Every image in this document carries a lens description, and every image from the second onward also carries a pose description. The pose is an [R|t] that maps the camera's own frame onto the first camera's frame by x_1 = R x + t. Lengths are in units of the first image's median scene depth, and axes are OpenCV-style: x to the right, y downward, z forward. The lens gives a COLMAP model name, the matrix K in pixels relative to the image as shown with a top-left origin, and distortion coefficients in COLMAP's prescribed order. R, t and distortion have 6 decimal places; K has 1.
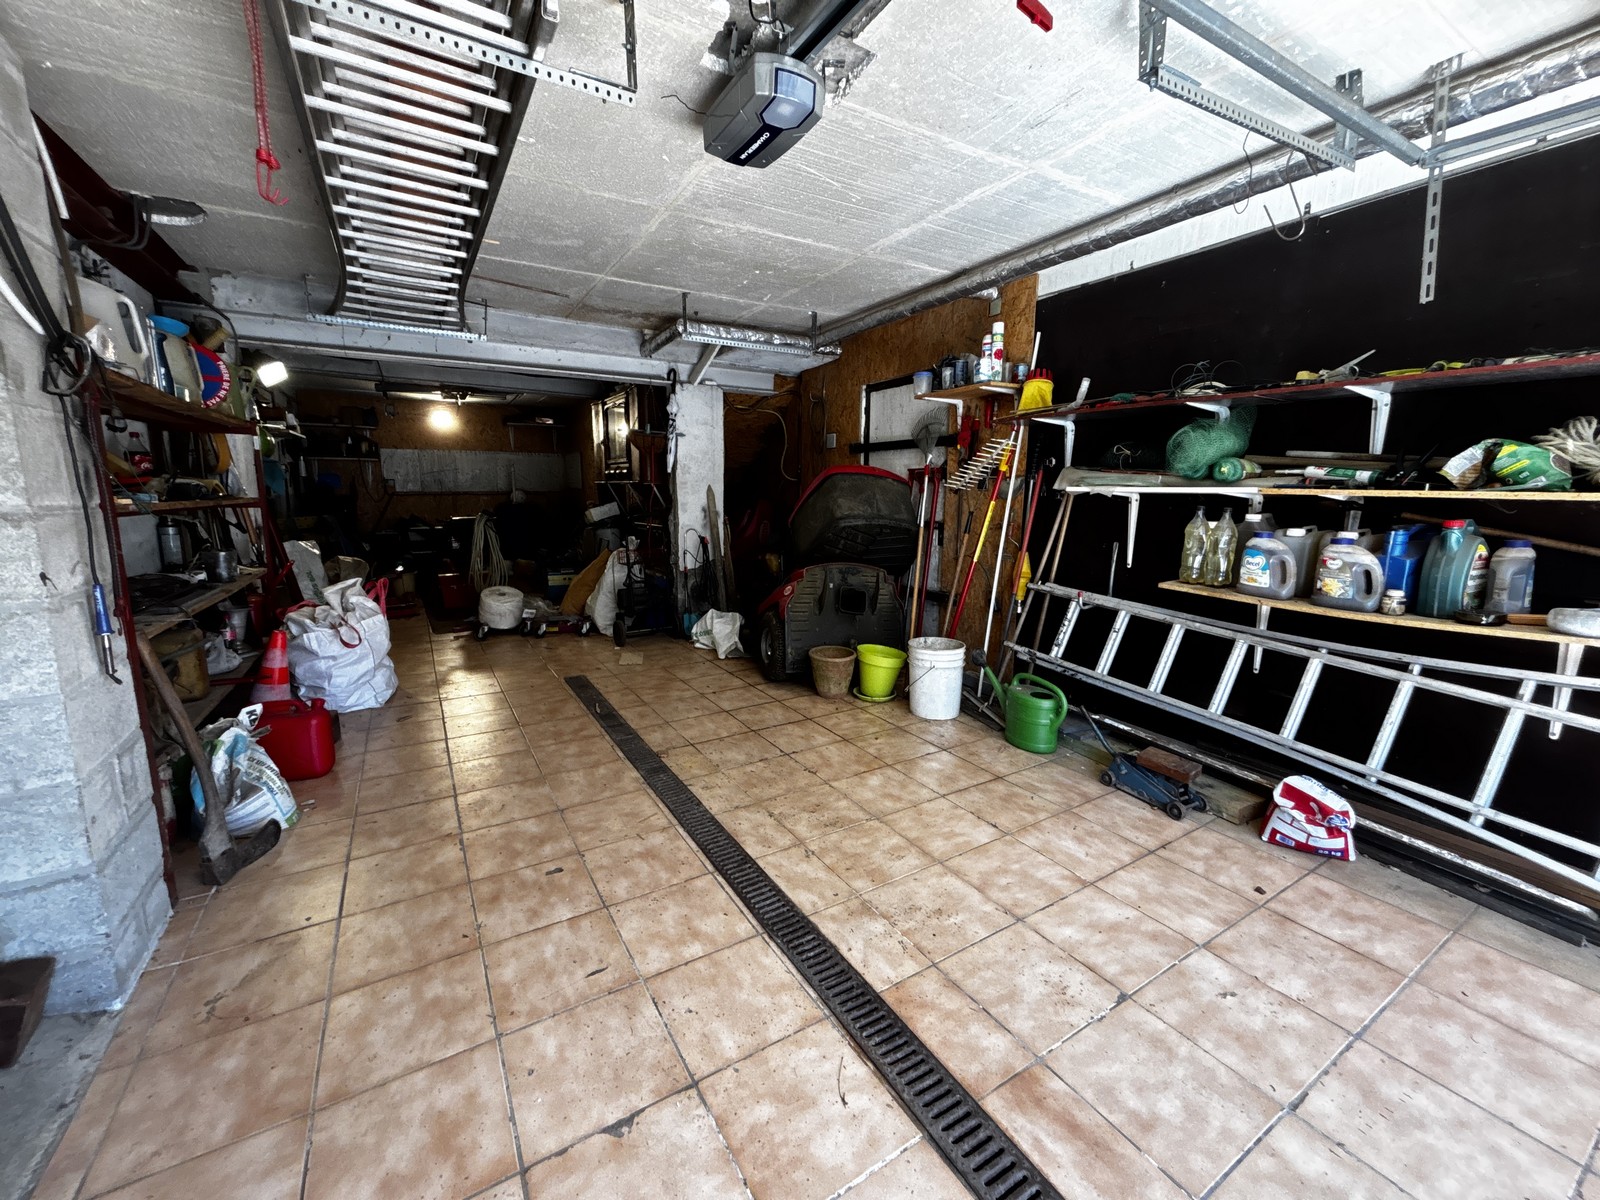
lens RADIAL K [[641.6, 0, 800.0], [0, 641.6, 600.0], [0, 0, 1]] dist [-0.002052, -0.000250]
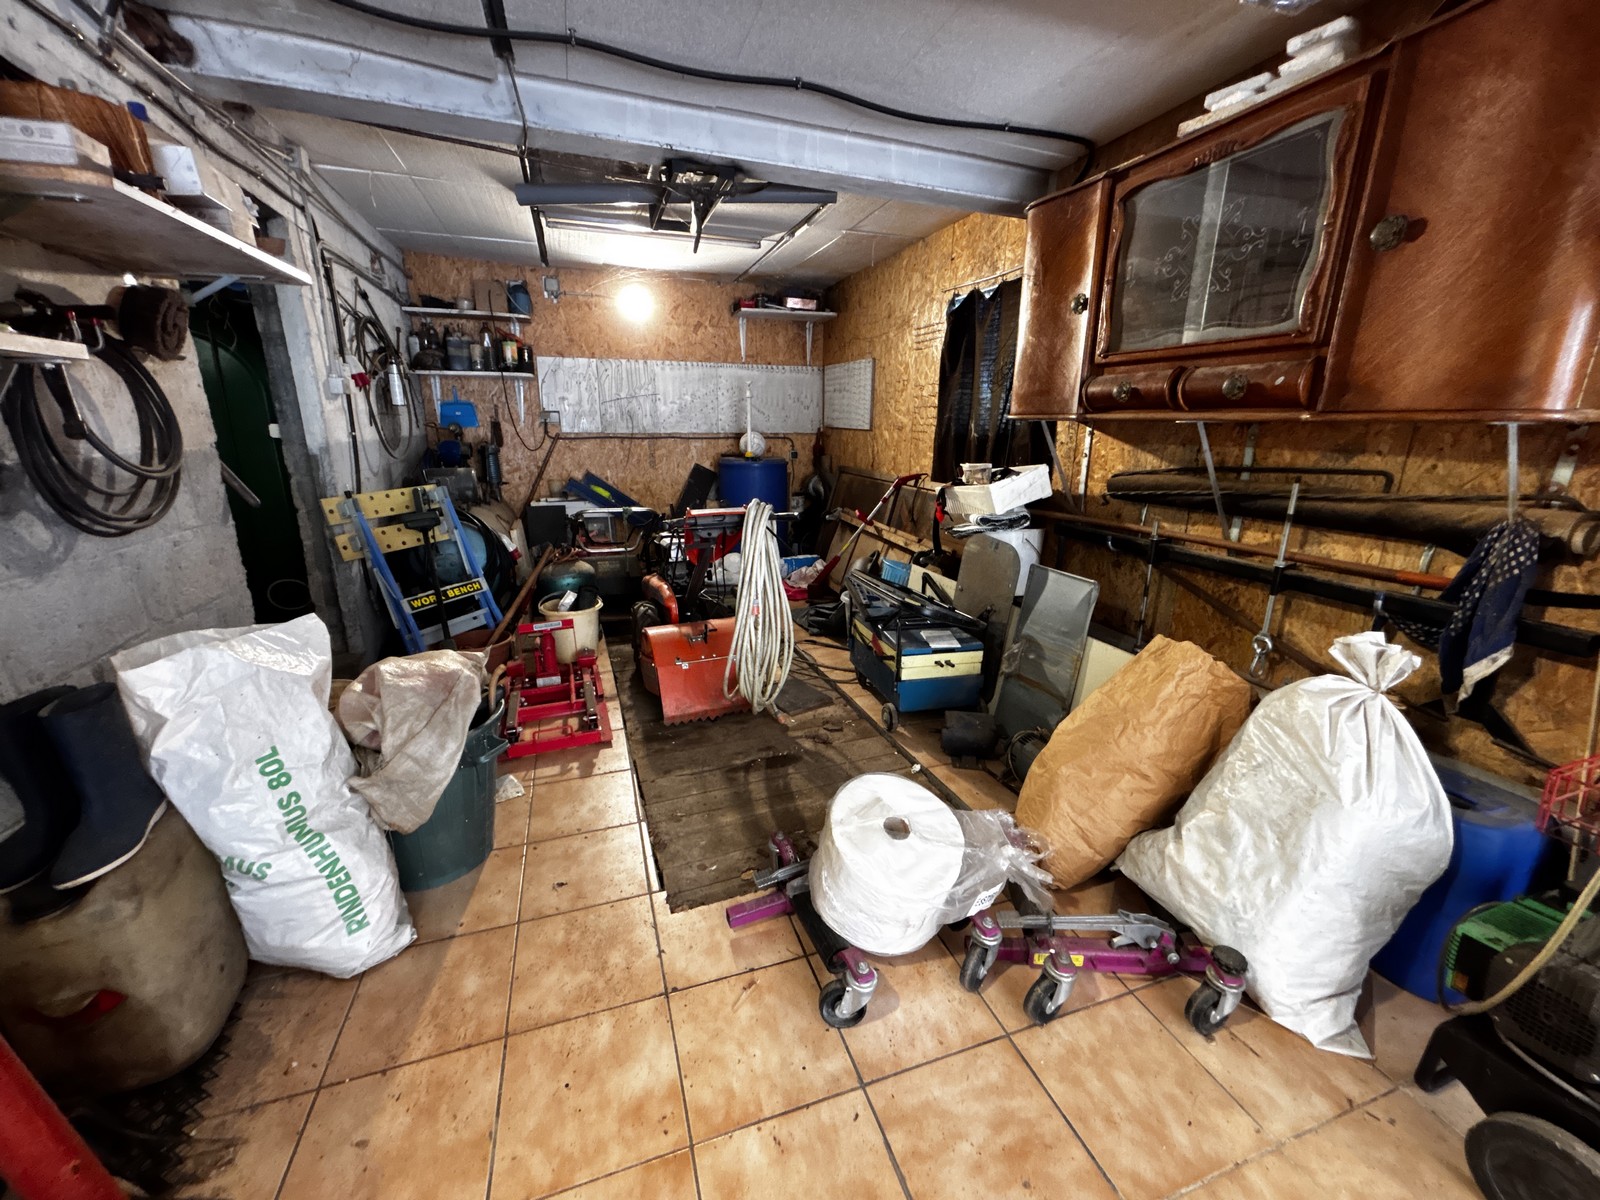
lens RADIAL K [[641.6, 0, 800.0], [0, 641.6, 600.0], [0, 0, 1]] dist [-0.002052, -0.000250]
pose [[0.975284, 0.057199, -0.213422, -0.268892], [-0.035687, 0.994008, 0.103321, -0.081545], [0.218052, -0.093151, 0.971481, 0.435880]]
